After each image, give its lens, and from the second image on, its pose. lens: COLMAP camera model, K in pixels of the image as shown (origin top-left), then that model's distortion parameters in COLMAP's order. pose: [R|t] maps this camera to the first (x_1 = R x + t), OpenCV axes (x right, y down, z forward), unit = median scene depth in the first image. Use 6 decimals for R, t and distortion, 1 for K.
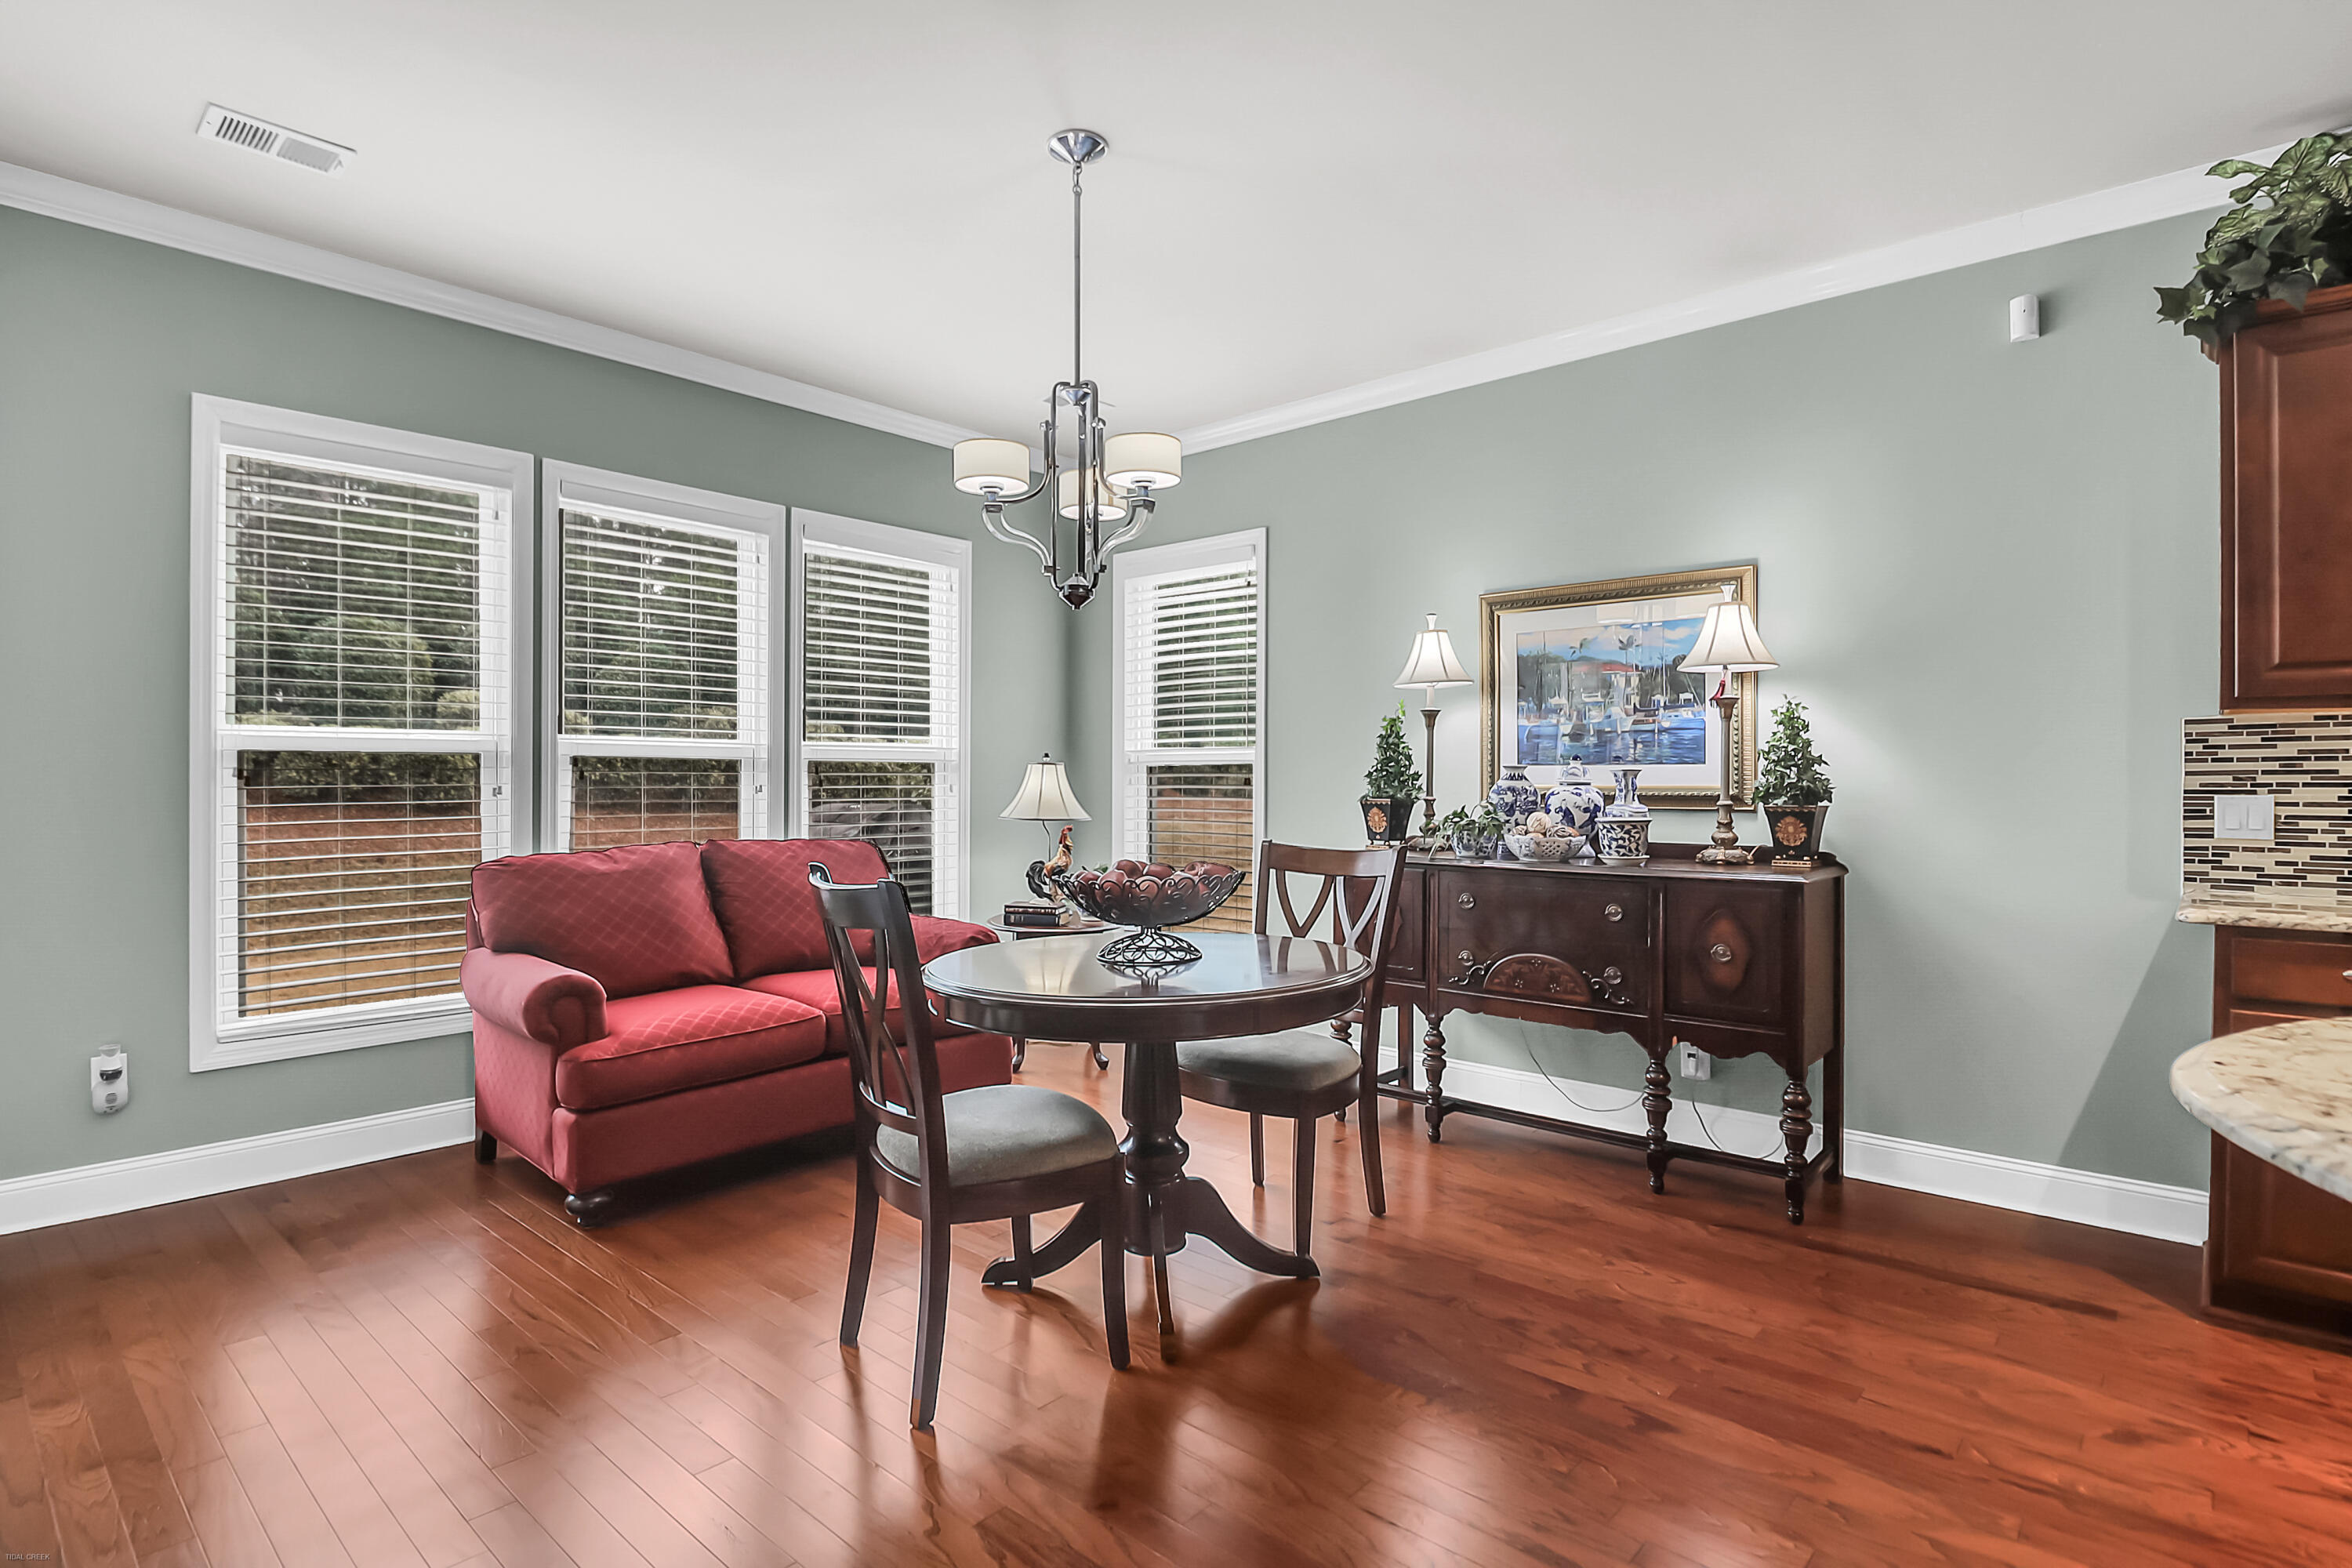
lens RADIAL K [[1164.5, 0, 1167.7], [0, 1164.5, 786.4], [0, 0, 1]] dist [-0.005163, -0.007428]
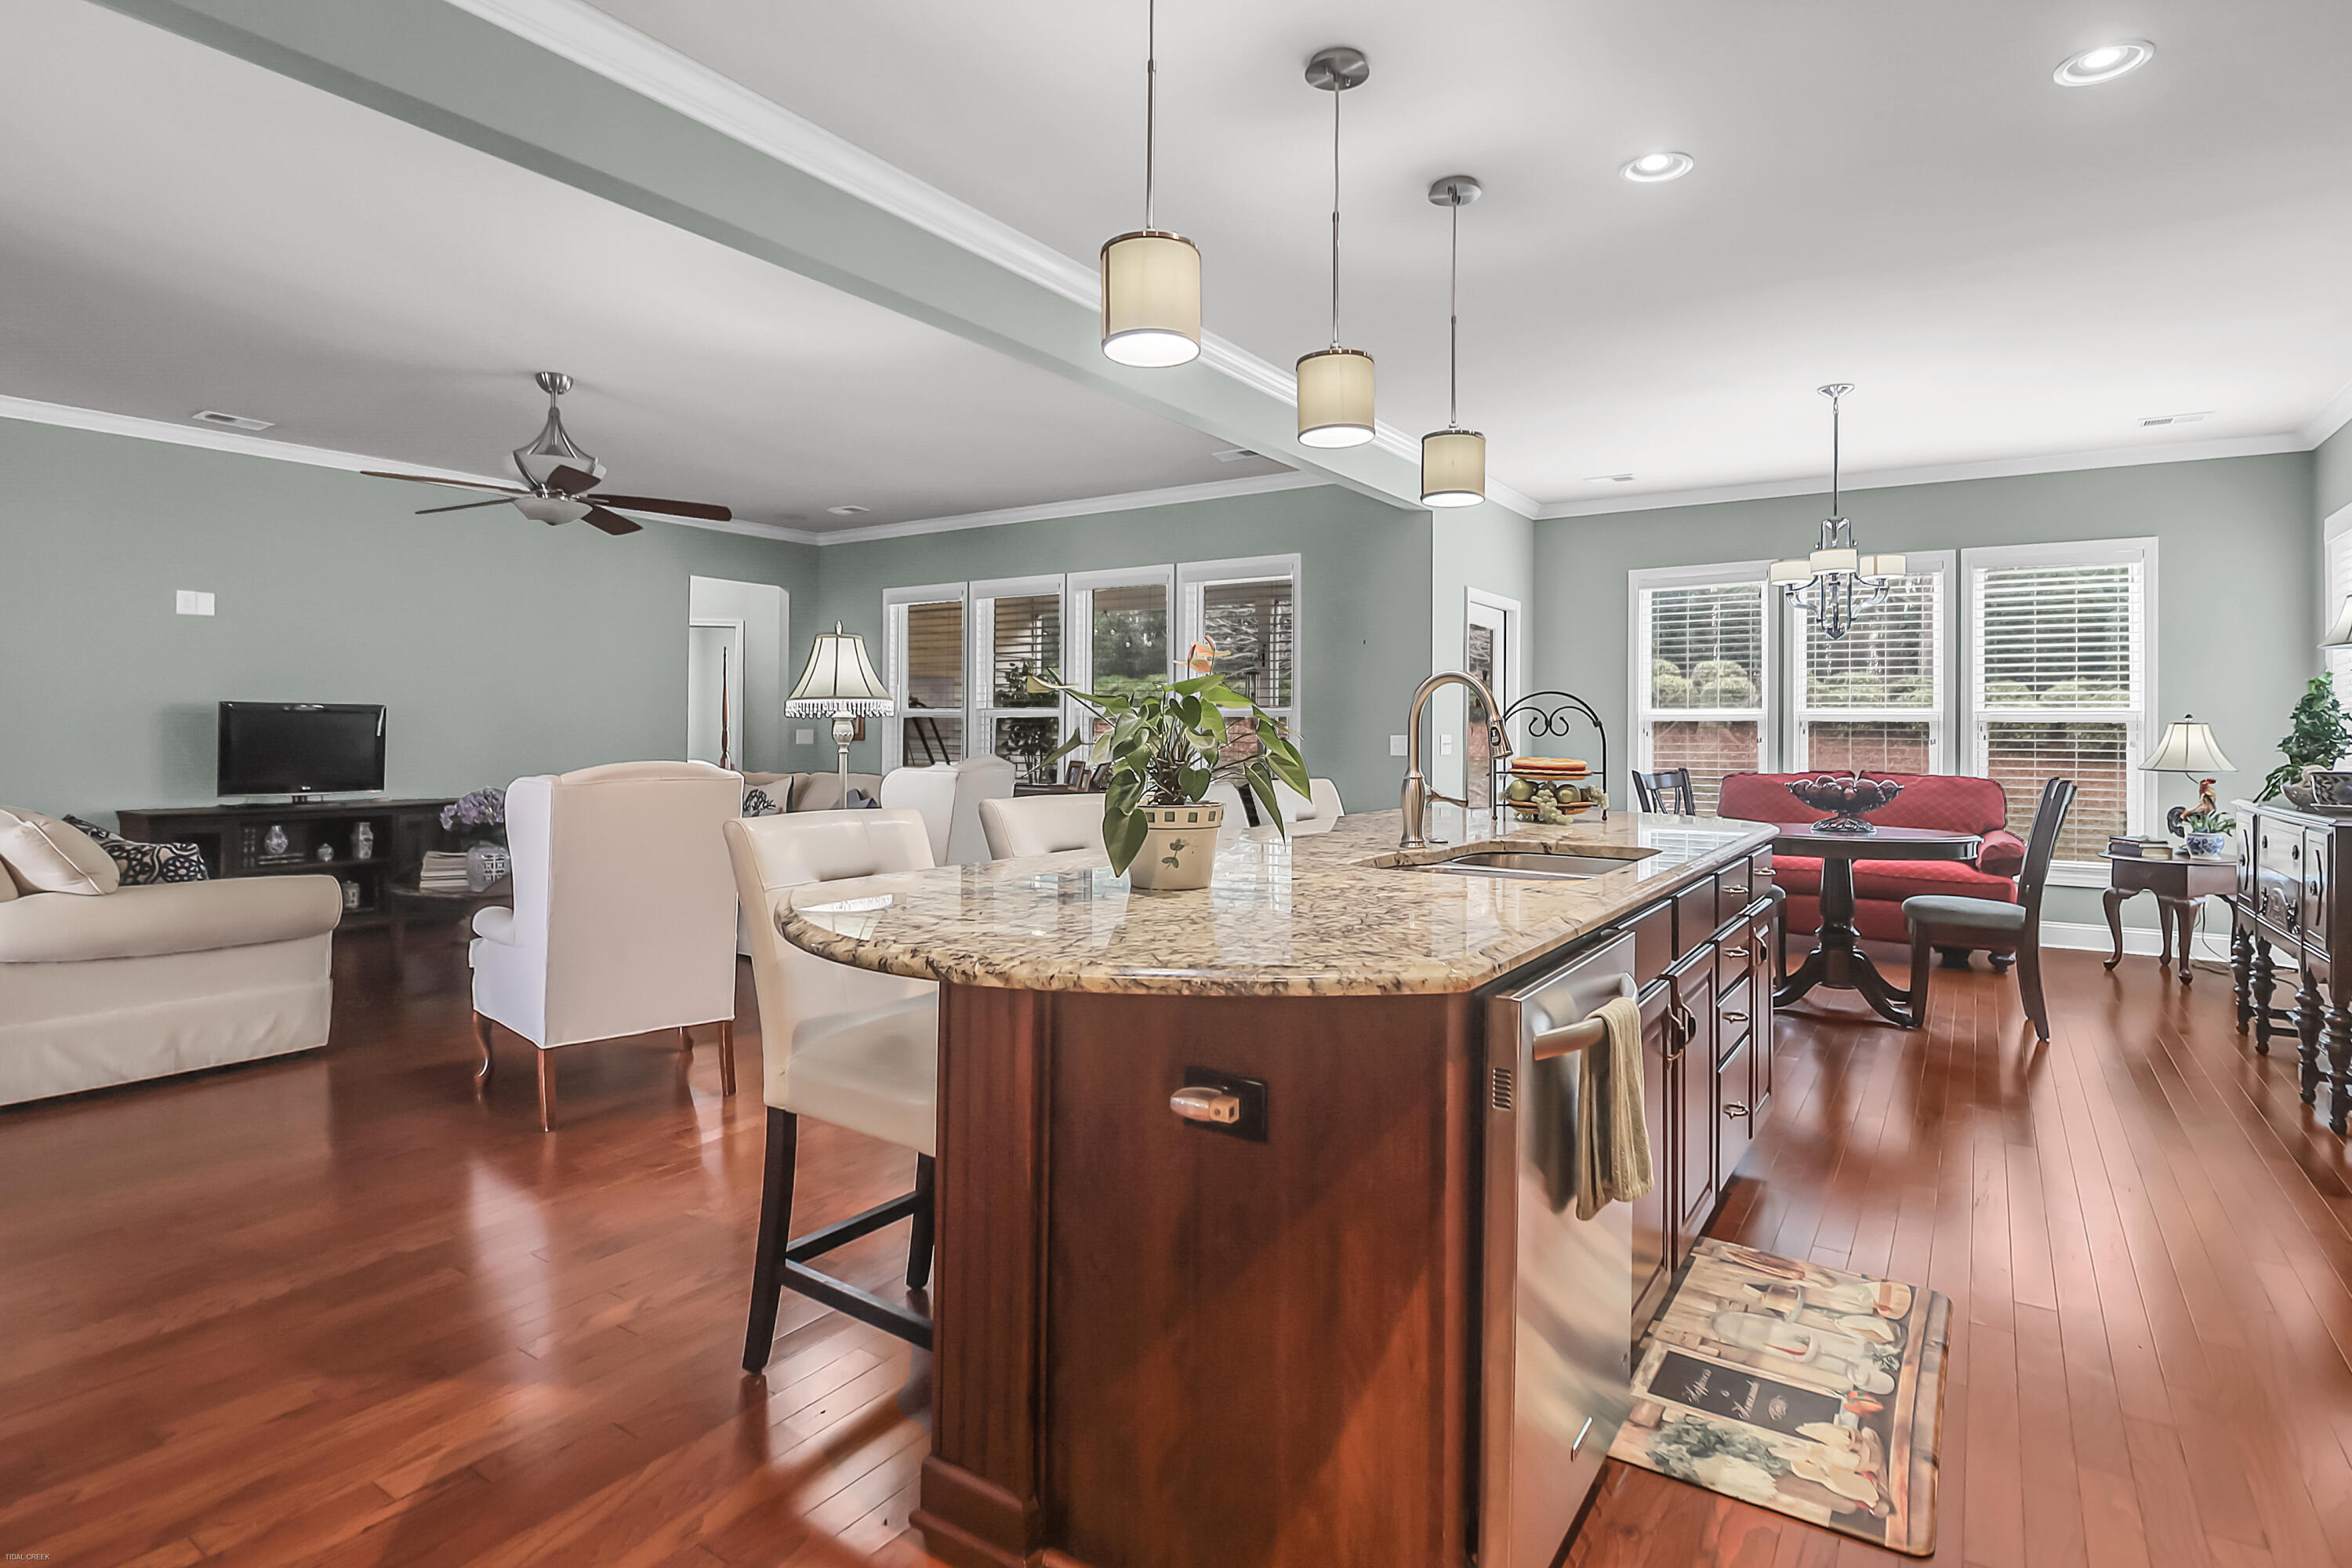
lens RADIAL K [[1192.8, 0, 1175.3], [0, 1192.8, 739.0], [0, 0, 1]] dist [-0.003708, -0.006356]
pose [[0.141622, 0.006025, -0.989902, 1.320515], [-0.012854, 0.999908, 0.004247, 0.007004], [0.989837, 0.012122, 0.141686, -0.238059]]
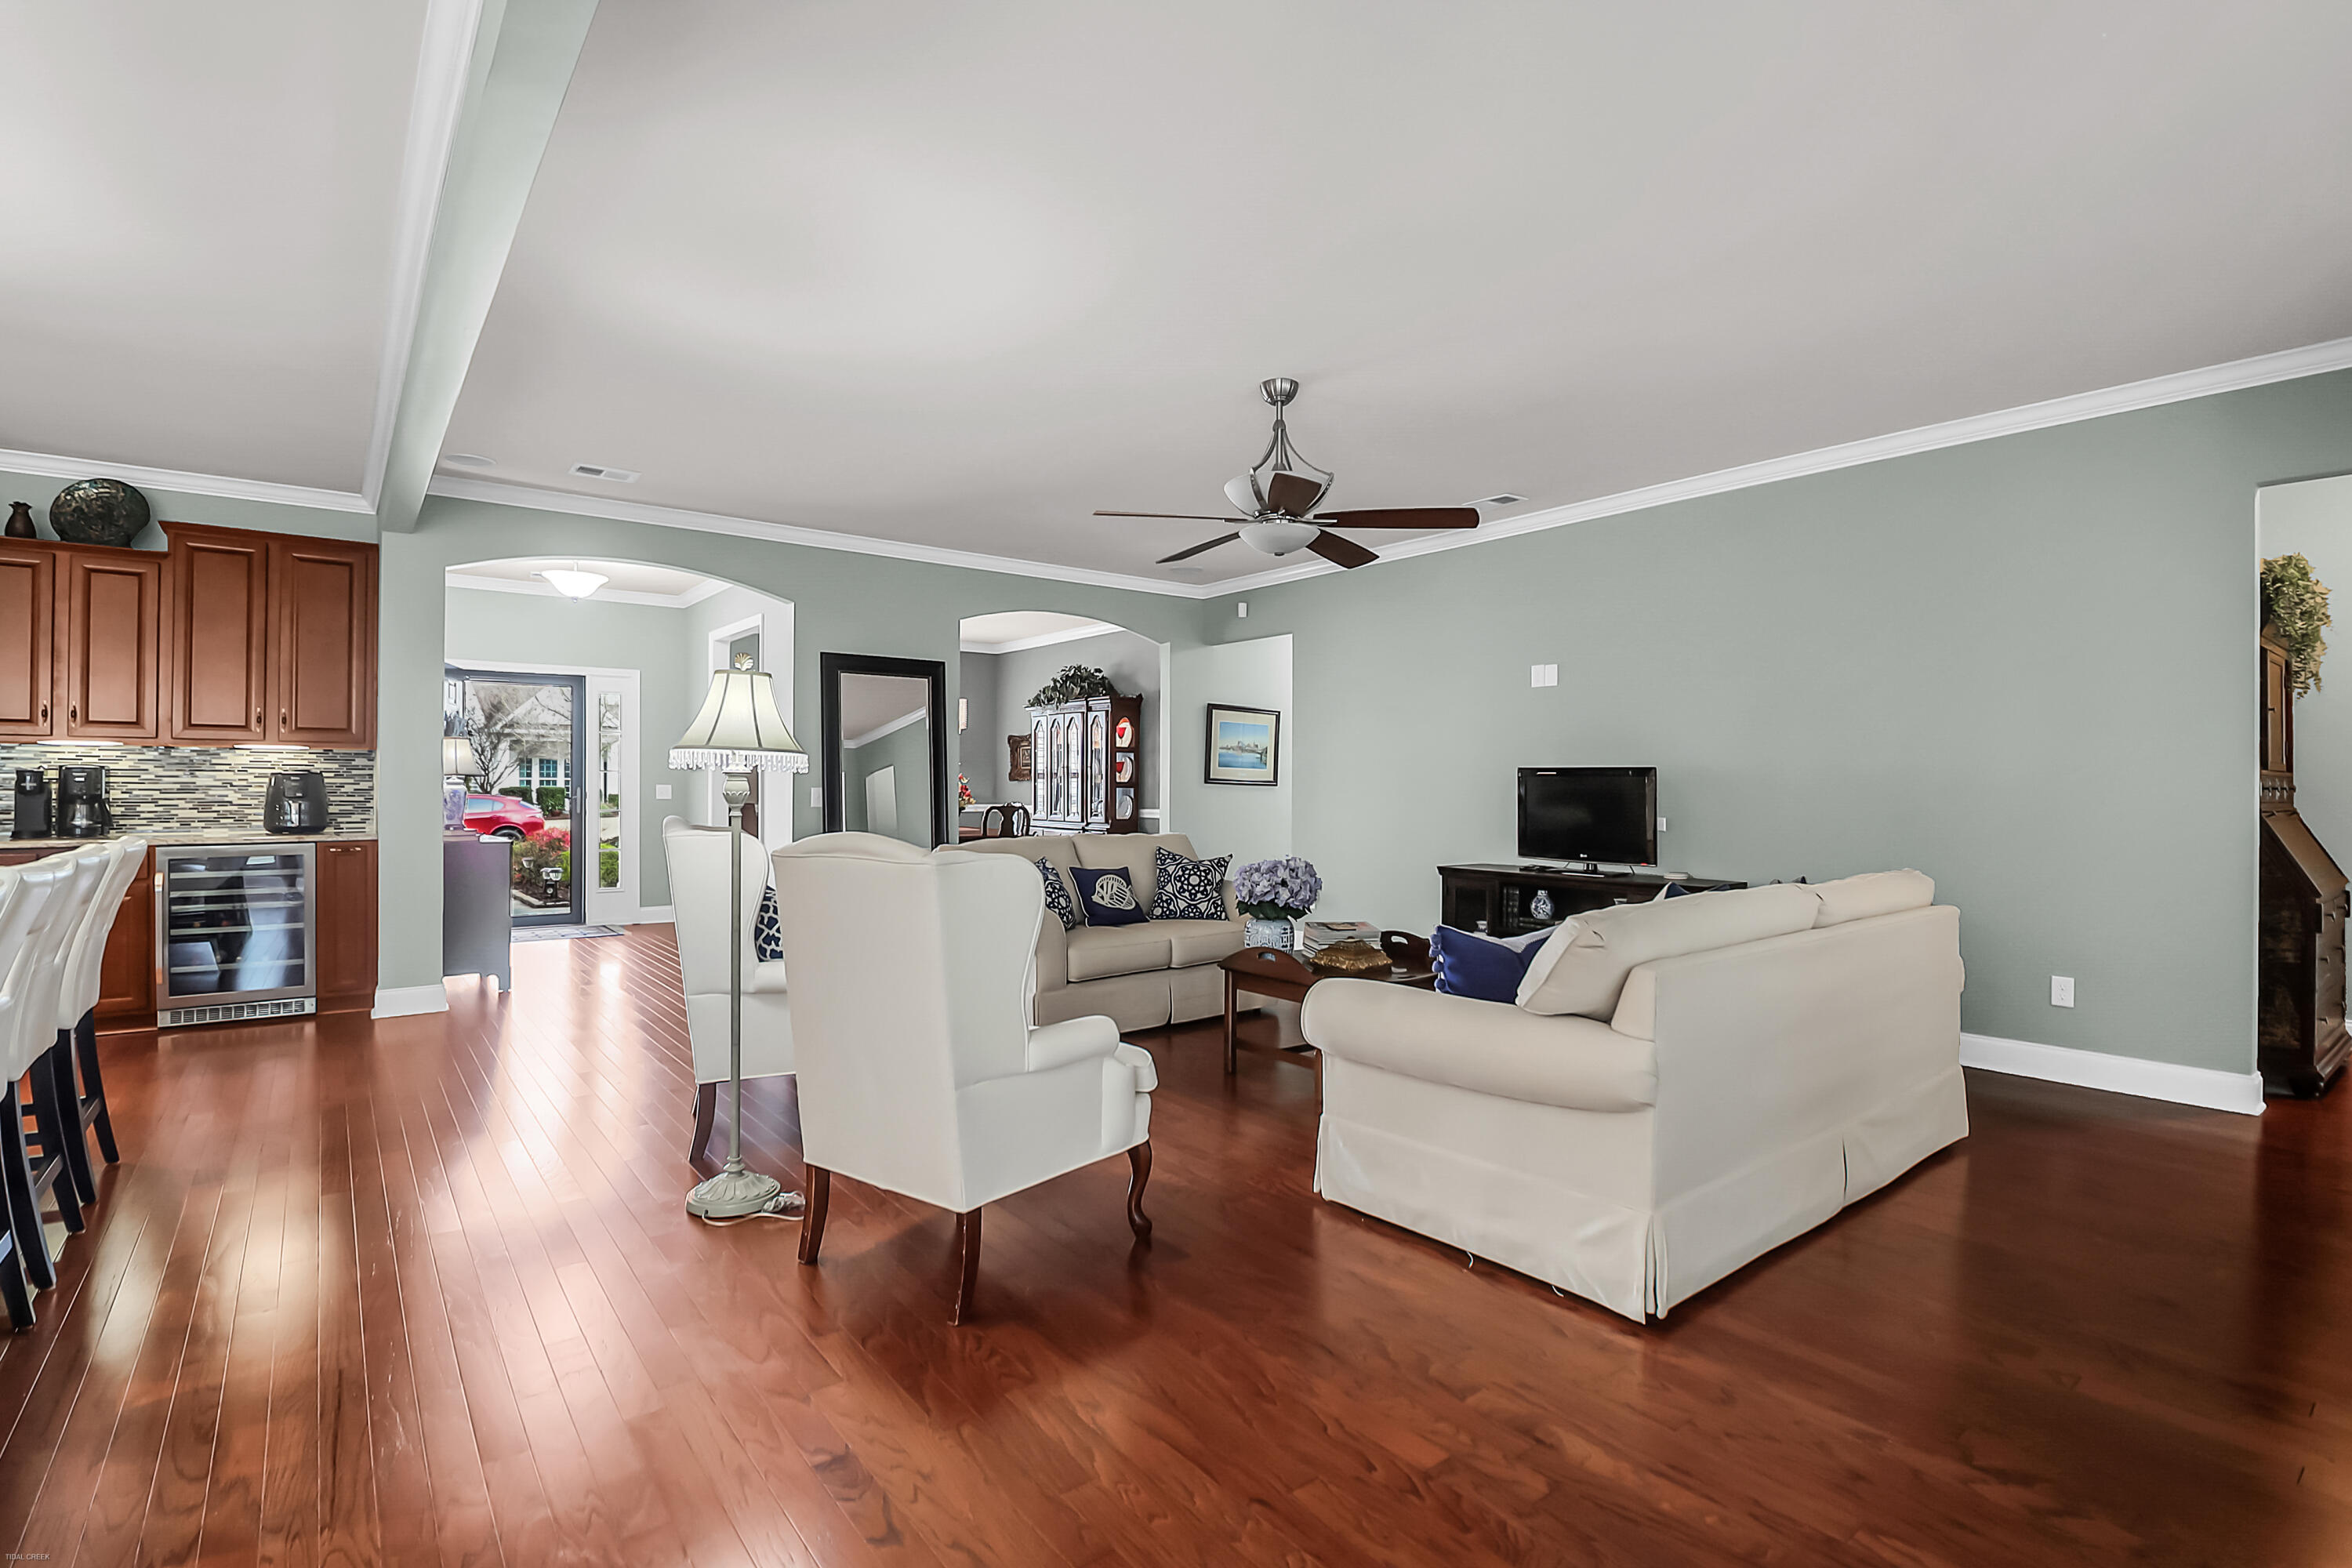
lens RADIAL K [[1096.6, 0, 1170.1], [0, 1096.6, 779.3], [0, 0, 1]] dist [-0.002716, -0.011399]
pose [[-0.984167, -0.008022, 0.177064, -0.368588], [-0.007632, 0.999967, 0.002881, -0.005013], [-0.177081, 0.001484, -0.984195, 0.396029]]
